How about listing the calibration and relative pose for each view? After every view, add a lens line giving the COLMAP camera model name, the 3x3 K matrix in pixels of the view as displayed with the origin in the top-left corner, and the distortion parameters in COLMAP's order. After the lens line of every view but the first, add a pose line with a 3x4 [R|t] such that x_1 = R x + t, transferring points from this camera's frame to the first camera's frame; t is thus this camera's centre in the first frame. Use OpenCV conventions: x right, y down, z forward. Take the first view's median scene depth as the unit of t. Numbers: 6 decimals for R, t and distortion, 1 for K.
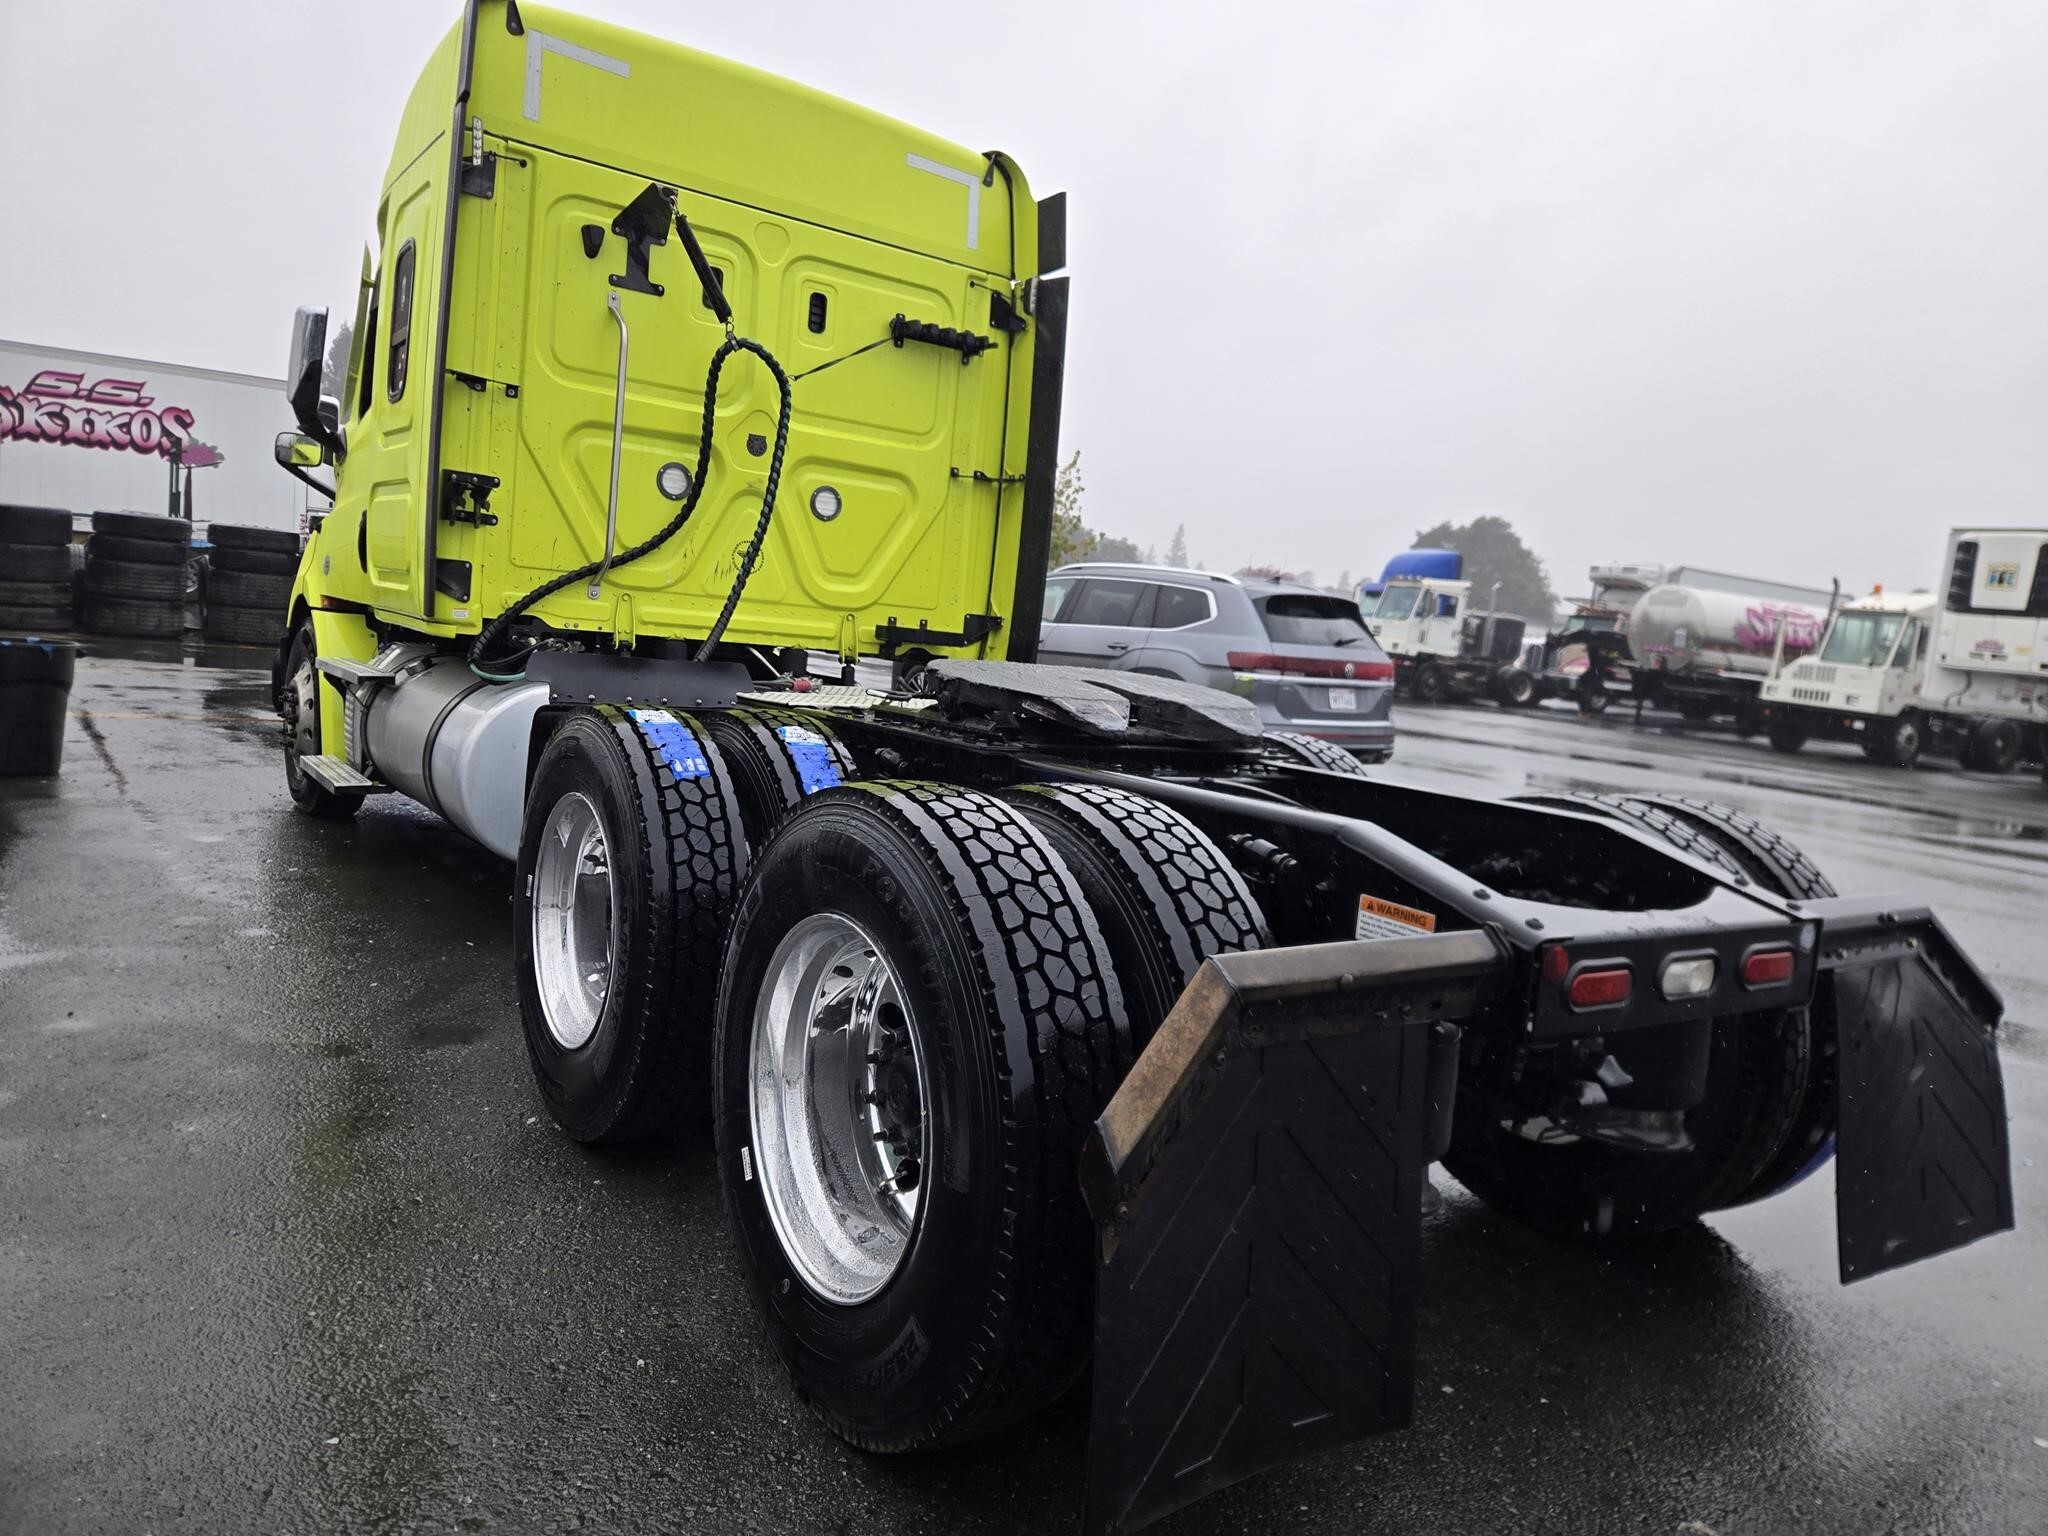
lens RADIAL K [[1403.6, 0, 1014.0], [0, 1403.6, 725.0], [0, 0, 1]] dist [0.079771, -0.074379]
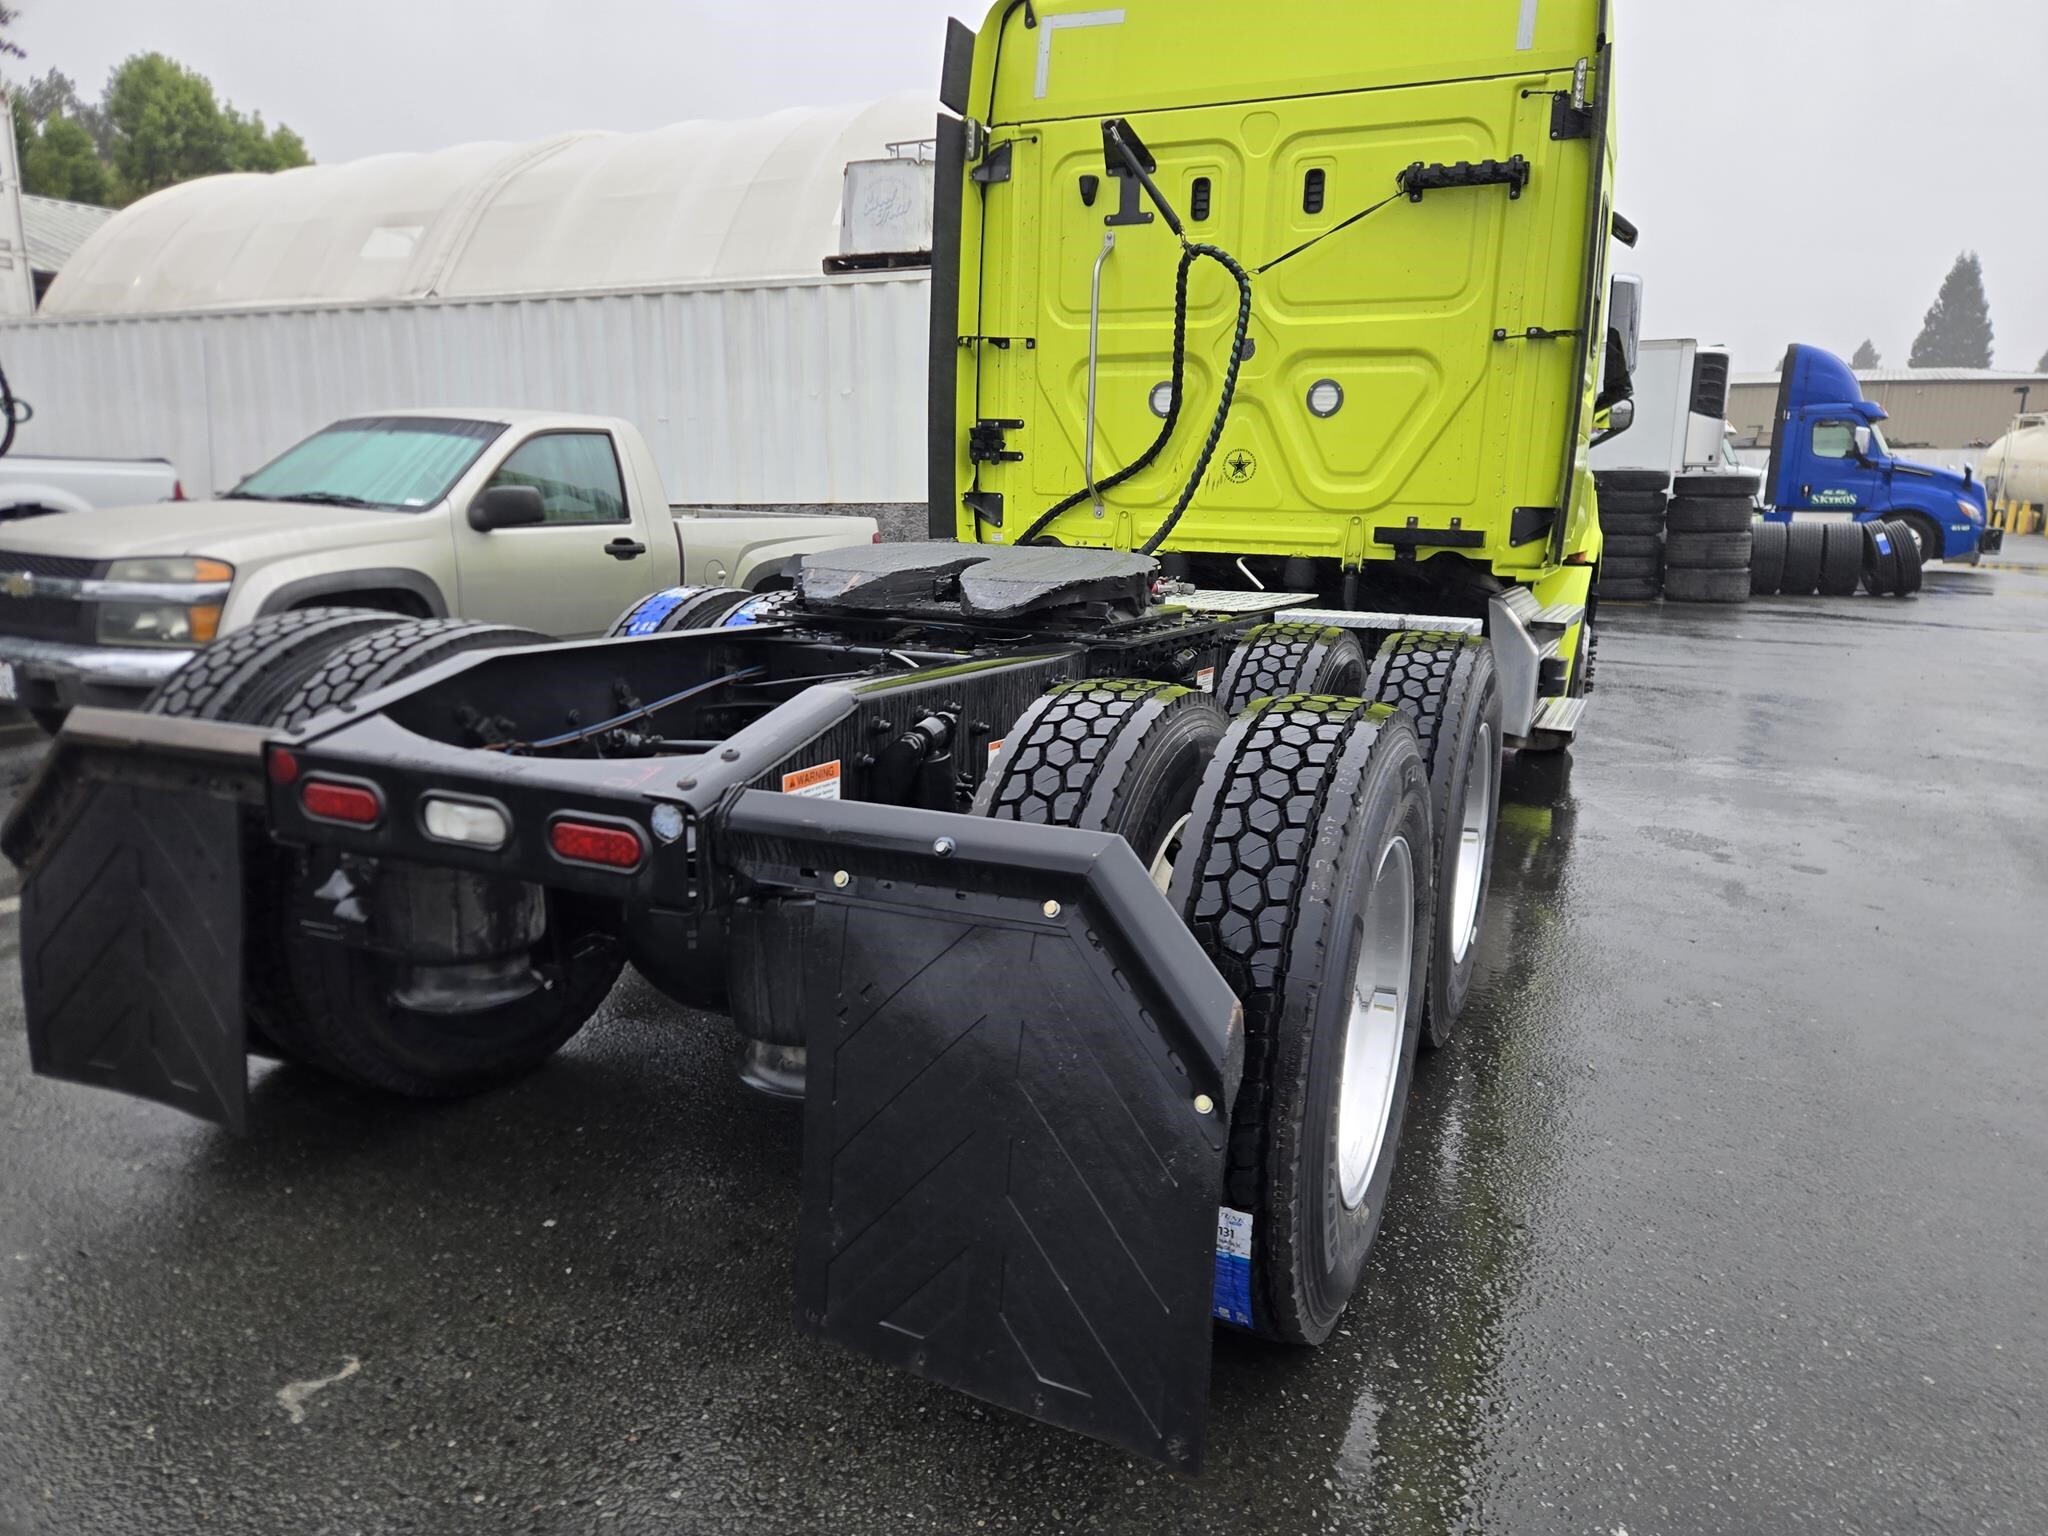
lens RADIAL K [[1375.2, 0, 1000.3], [0, 1375.2, 768.9], [0, 0, 1]] dist [0.071793, -0.049520]
pose [[0.499848, 0.088946, -0.861534, 0.587625], [-0.041788, 0.996031, 0.078587, 0.025070], [0.865105, -0.003280, 0.501581, 0.358576]]
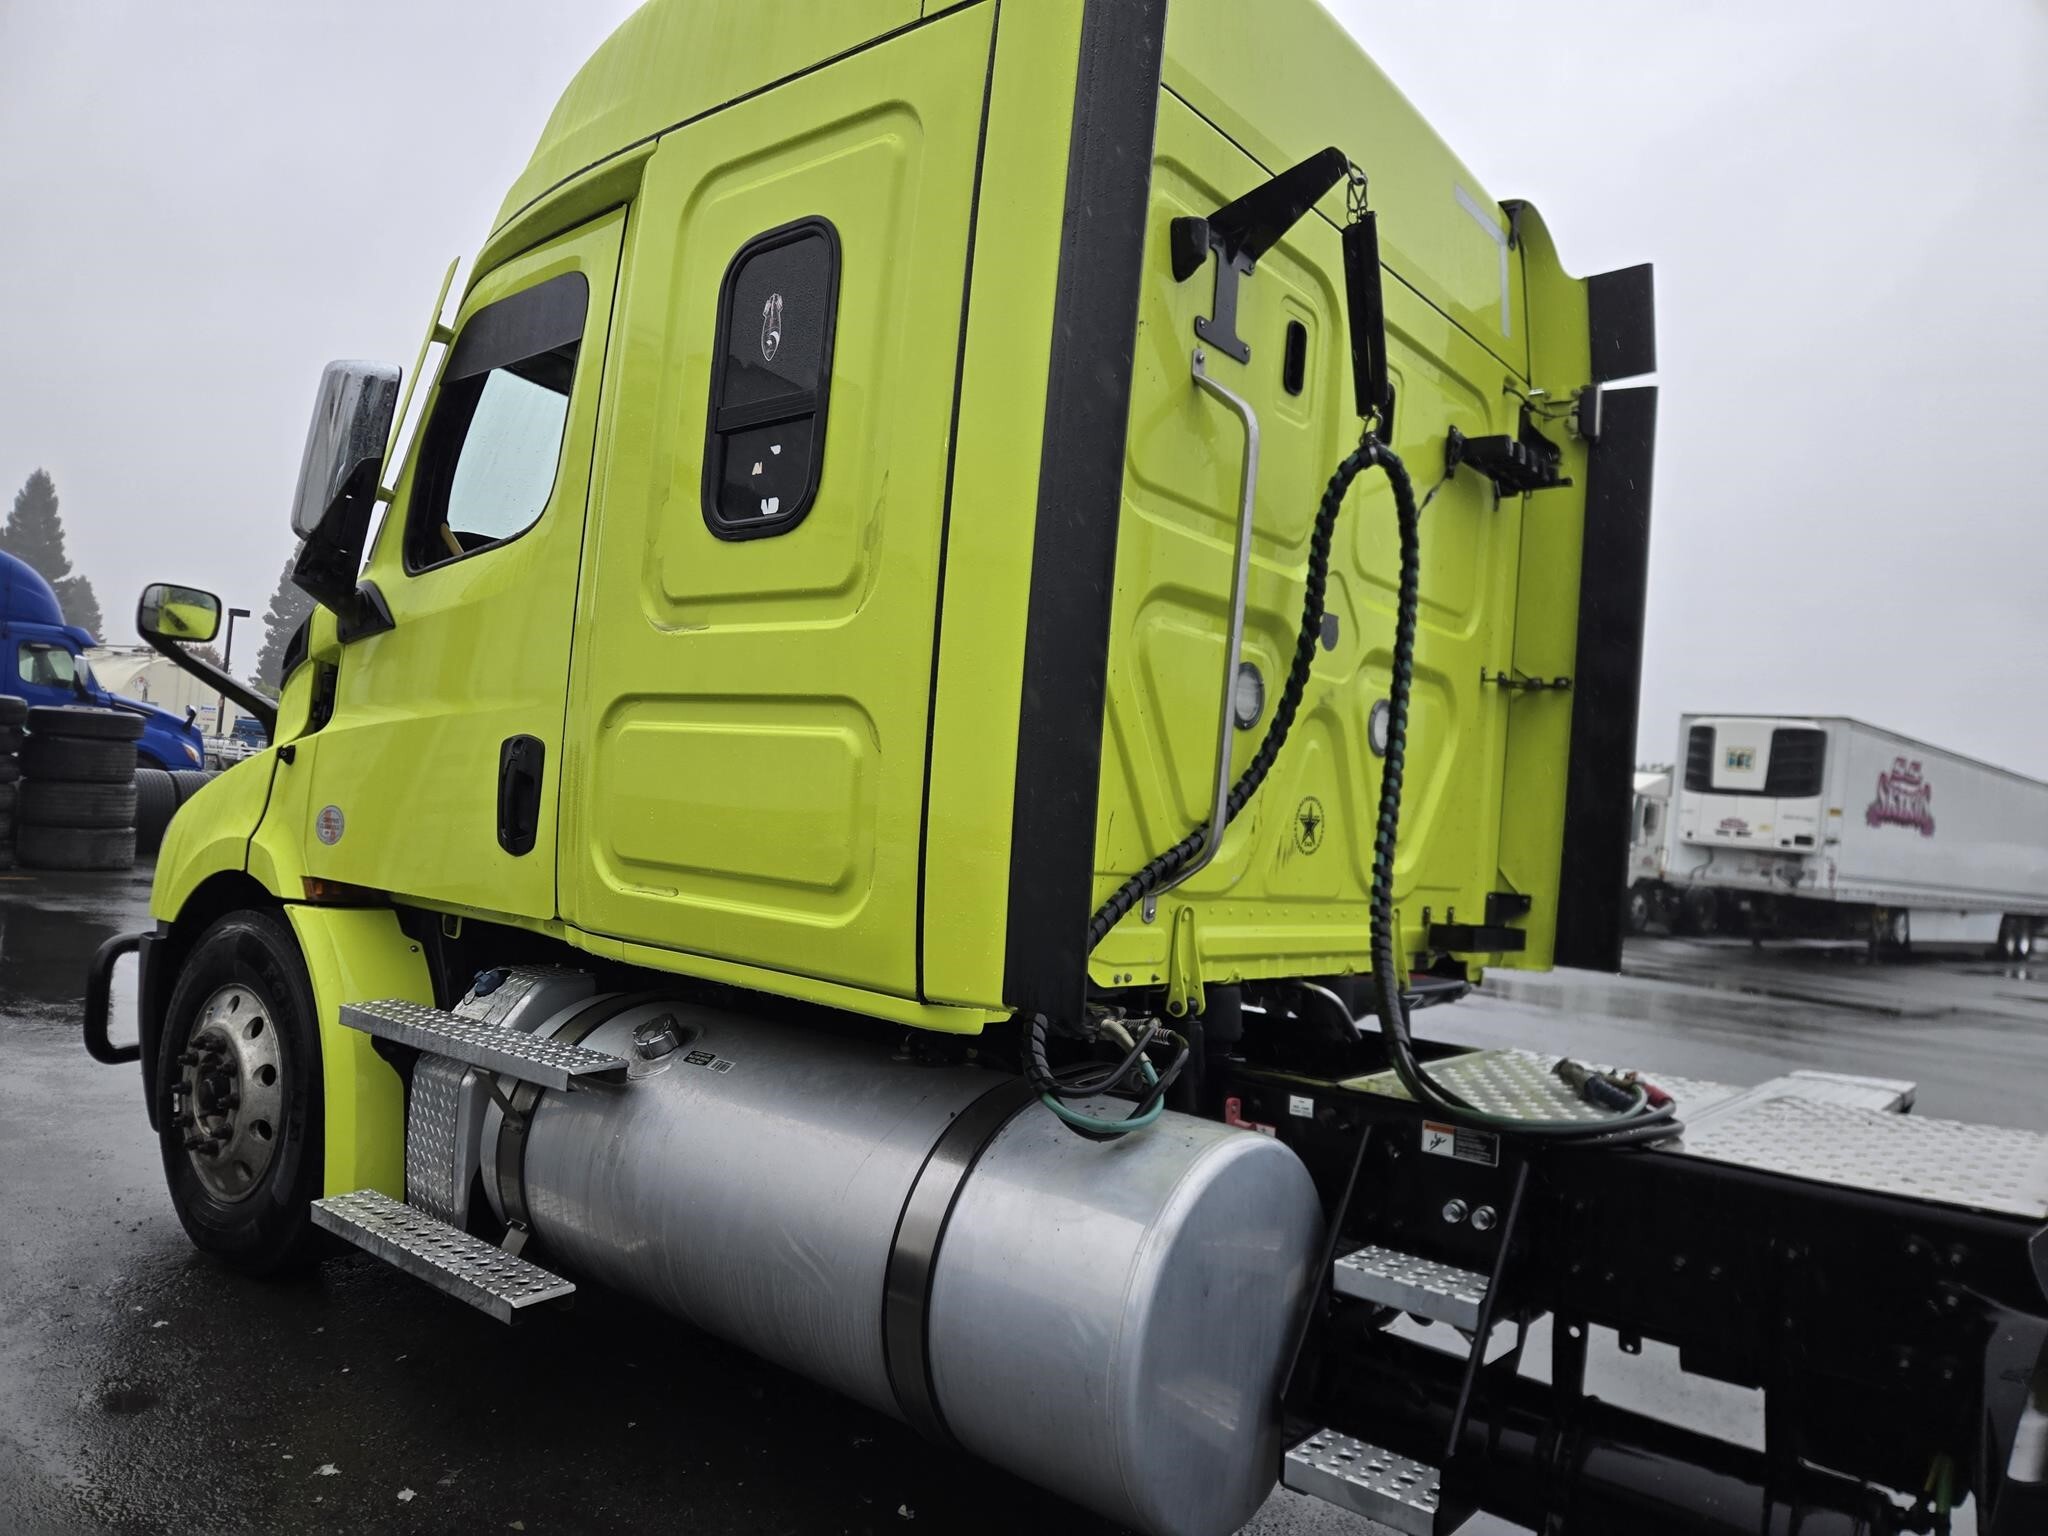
lens RADIAL K [[1359.0, 0, 947.7], [0, 1359.0, 773.4], [0, 0, 1]] dist [0.051953, -0.066782]
pose [[0.964940, -0.009084, 0.262315, -0.471313], [0.029657, 0.996774, -0.074577, -0.102511], [-0.260791, 0.079742, 0.962096, 0.503820]]
